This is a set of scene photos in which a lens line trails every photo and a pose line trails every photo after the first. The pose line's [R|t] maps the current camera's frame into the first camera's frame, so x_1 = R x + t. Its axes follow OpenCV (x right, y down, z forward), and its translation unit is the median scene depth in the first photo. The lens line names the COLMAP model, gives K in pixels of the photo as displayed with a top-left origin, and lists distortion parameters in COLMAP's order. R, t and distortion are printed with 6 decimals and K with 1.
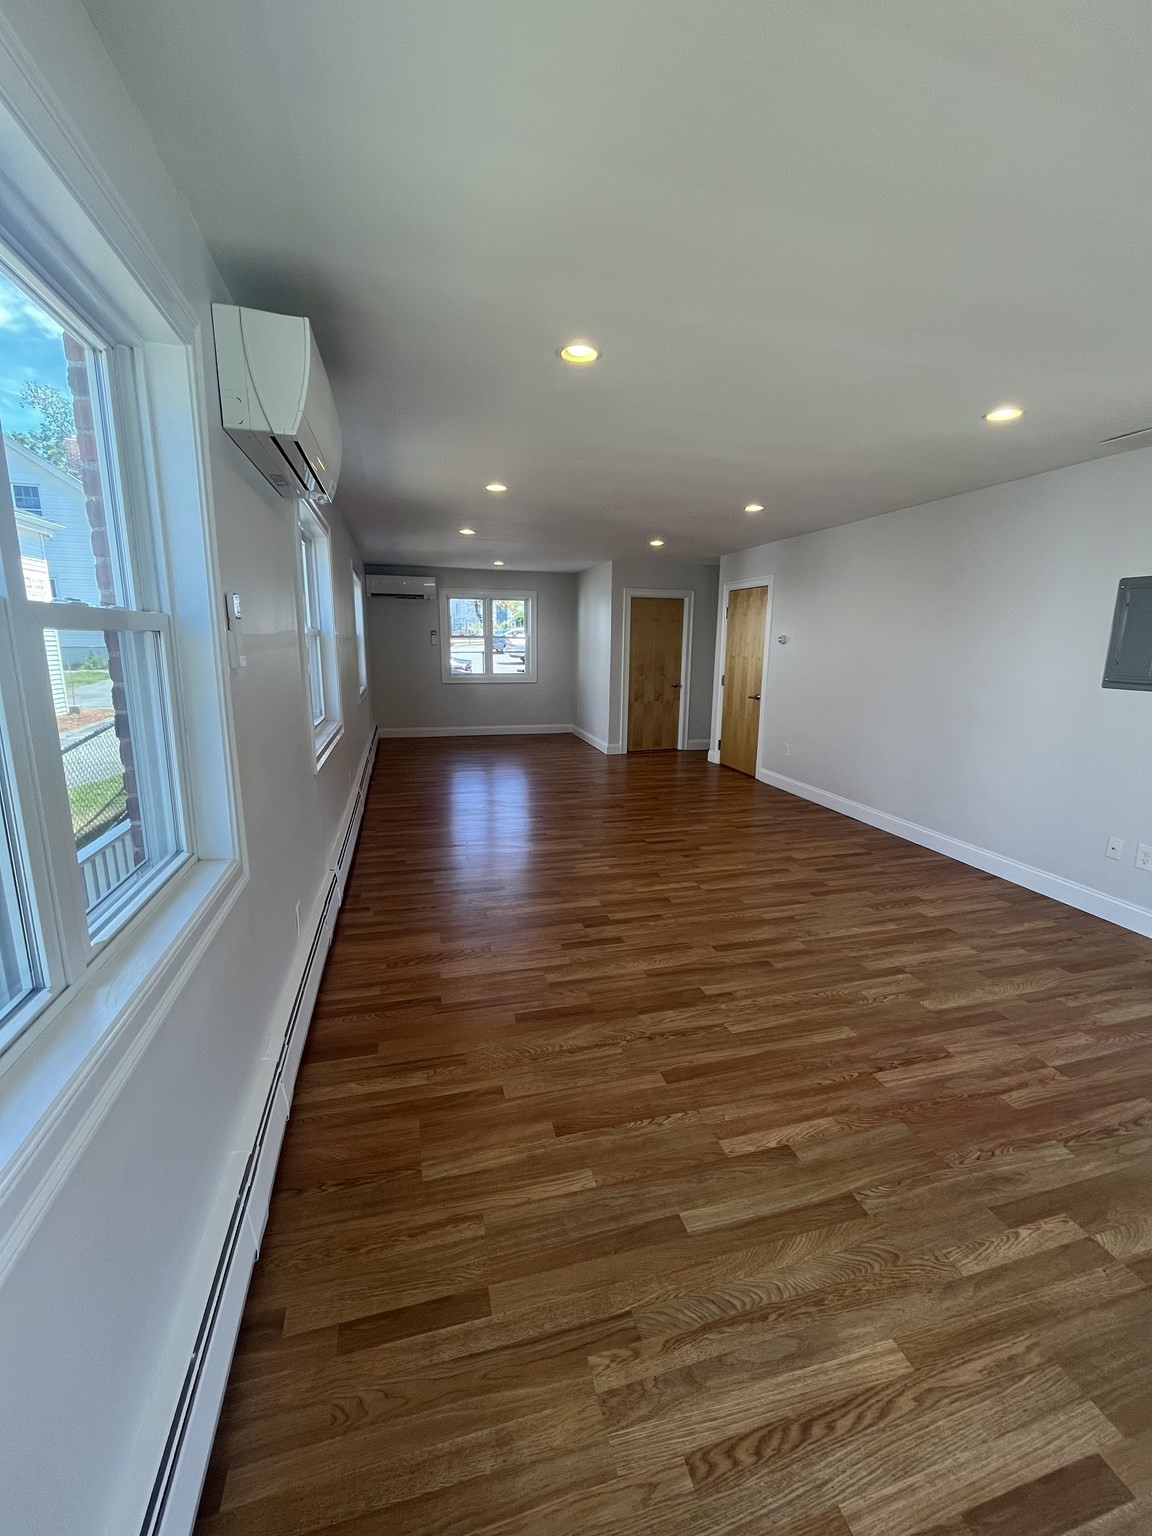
lens RADIAL K [[624.3, 0, 578.4], [0, 624.3, 767.7], [0, 0, 1]] dist [-0.003152, 0.000954]
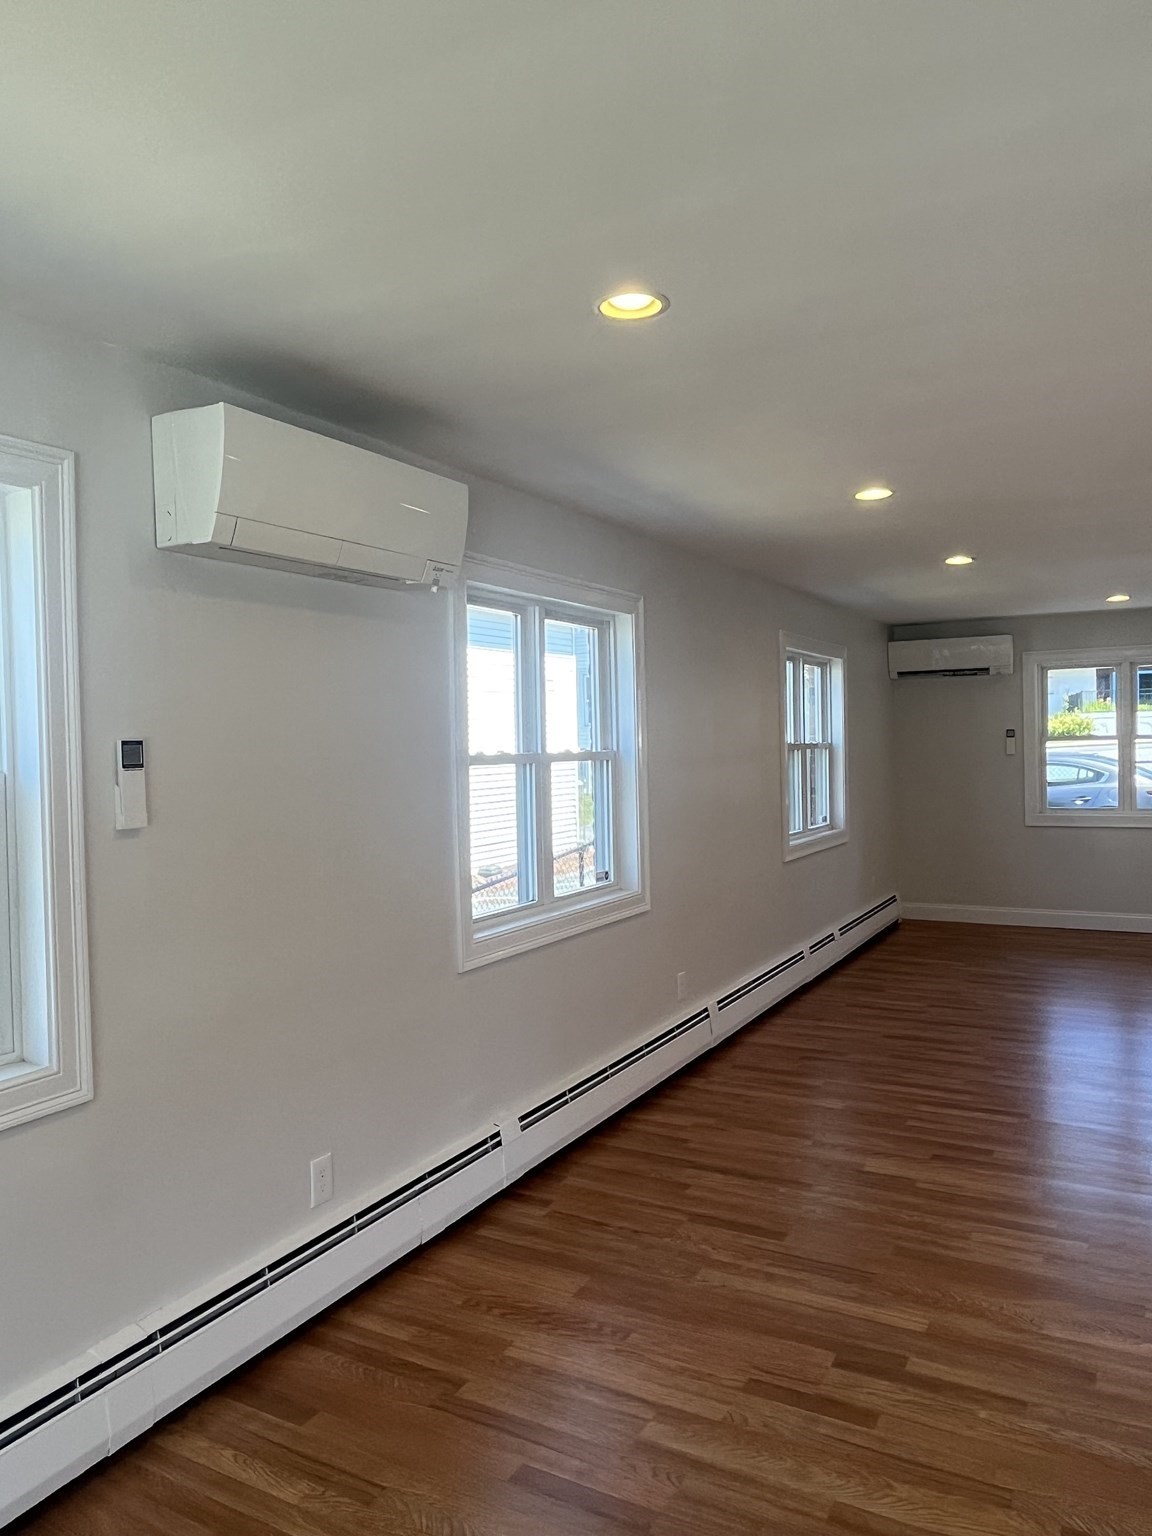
lens RADIAL K [[1092.2, 0, 572.0], [0, 1092.2, 775.5], [0, 0, 1]] dist [-0.002081, -0.003274]
pose [[0.713247, -0.006777, -0.700880, 0.428325], [-0.109813, 0.986524, -0.121289, -0.059973], [0.692257, 0.163475, 0.702891, 0.194584]]
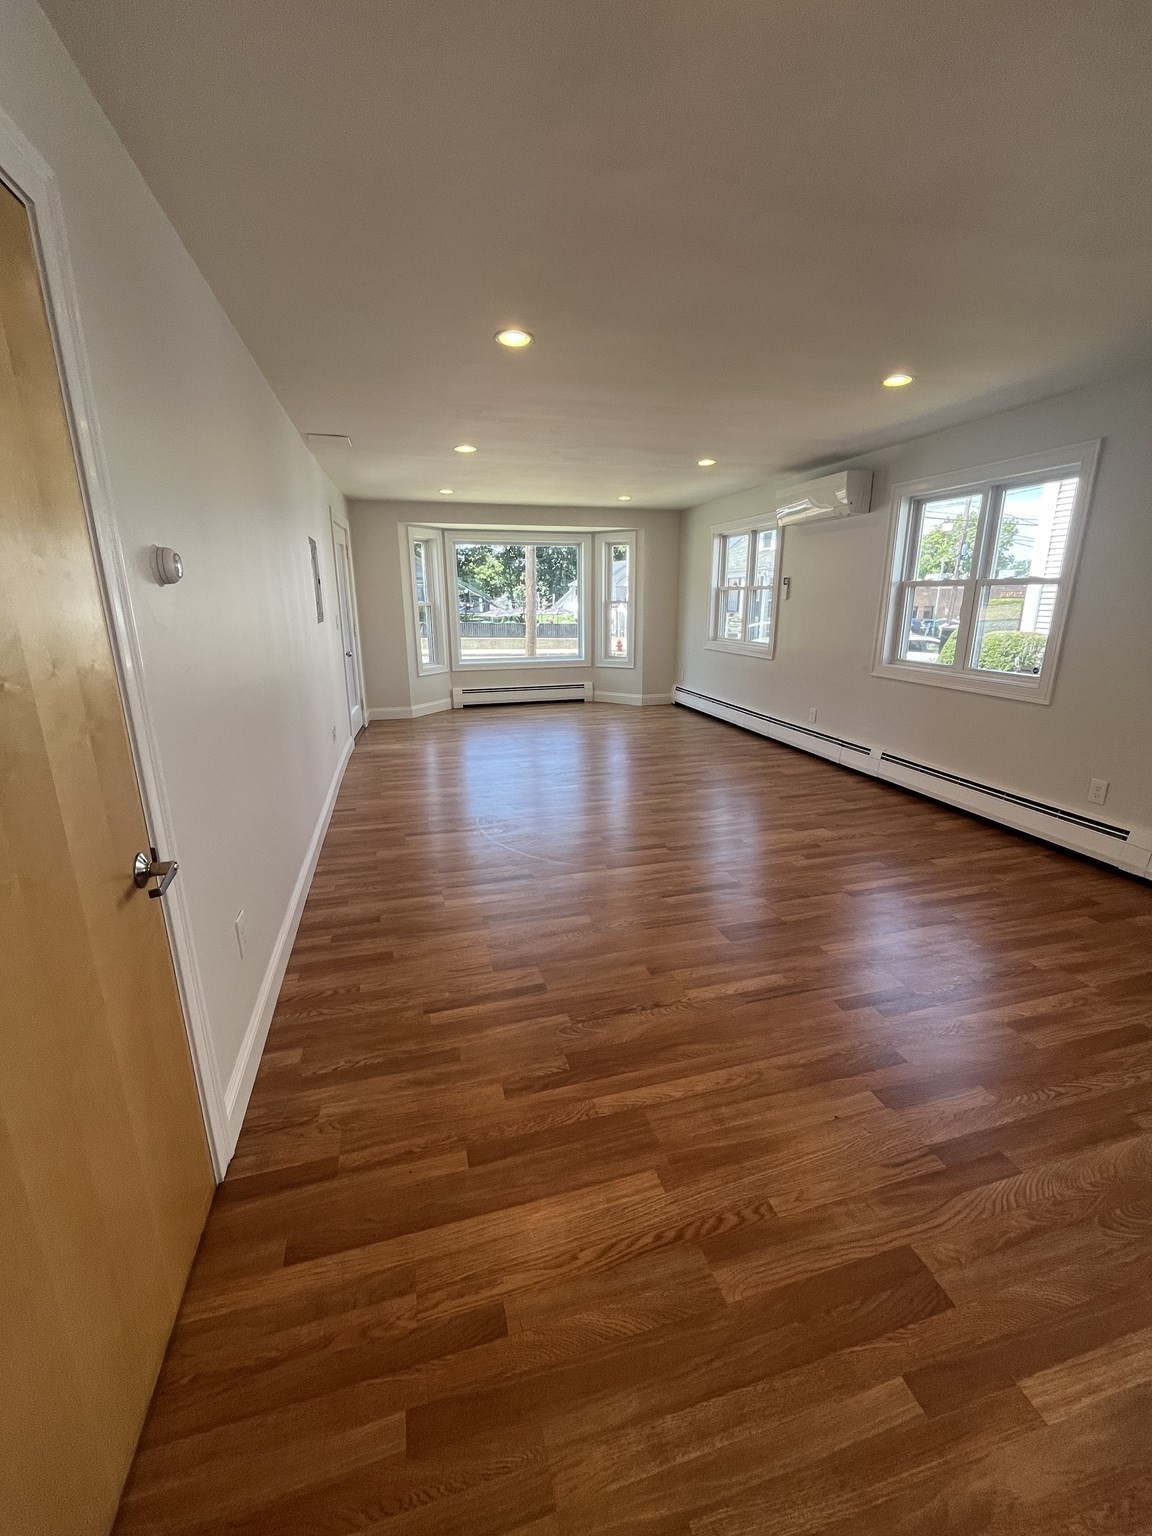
lens RADIAL K [[624.3, 0, 578.4], [0, 624.3, 767.7], [0, 0, 1]] dist [-0.003152, 0.000954]
pose [[-0.999937, -0.004336, -0.010390, 0.307913], [-0.008555, 0.892532, 0.450903, -0.437567], [0.007319, 0.450963, -0.892513, 2.233312]]
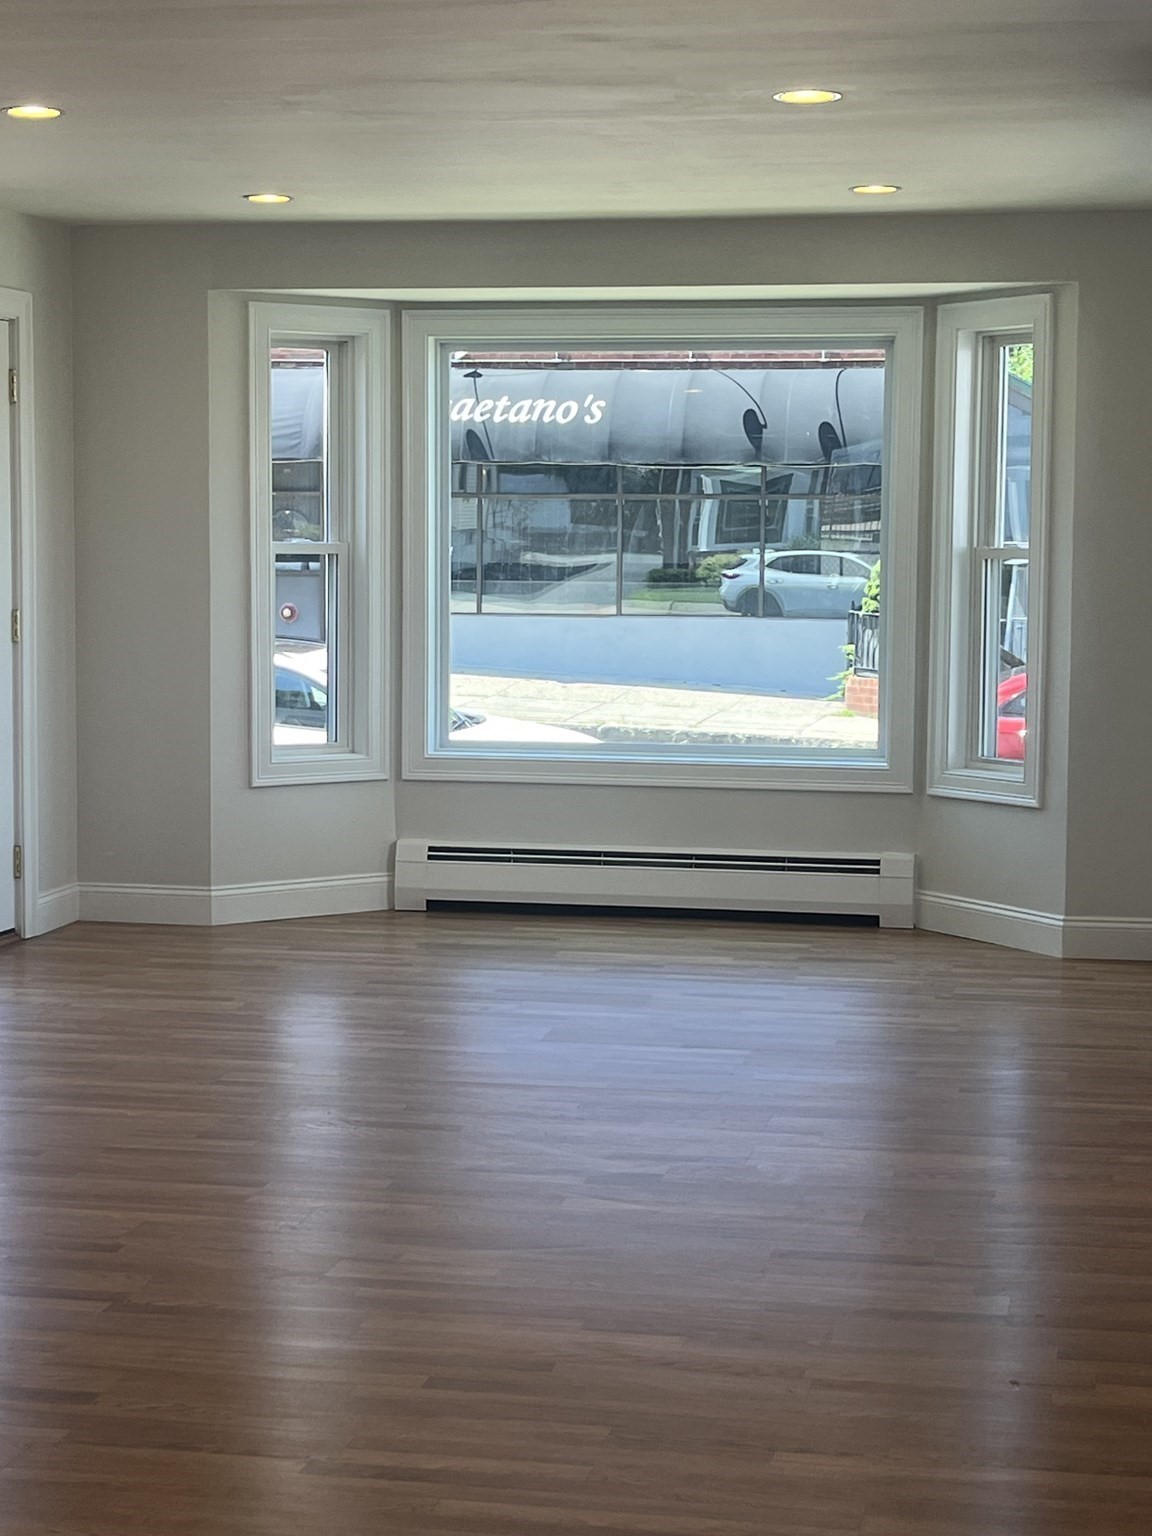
lens RADIAL K [[2834.9, 0, 569.6], [0, 2834.9, 773.9], [0, 0, 1]] dist [0.161772, -0.185519]
pose [[-0.895677, -0.059147, 0.440755, -0.739487], [0.070812, 0.959501, 0.272659, -0.519544], [-0.439032, 0.275425, -0.855214, 2.487290]]
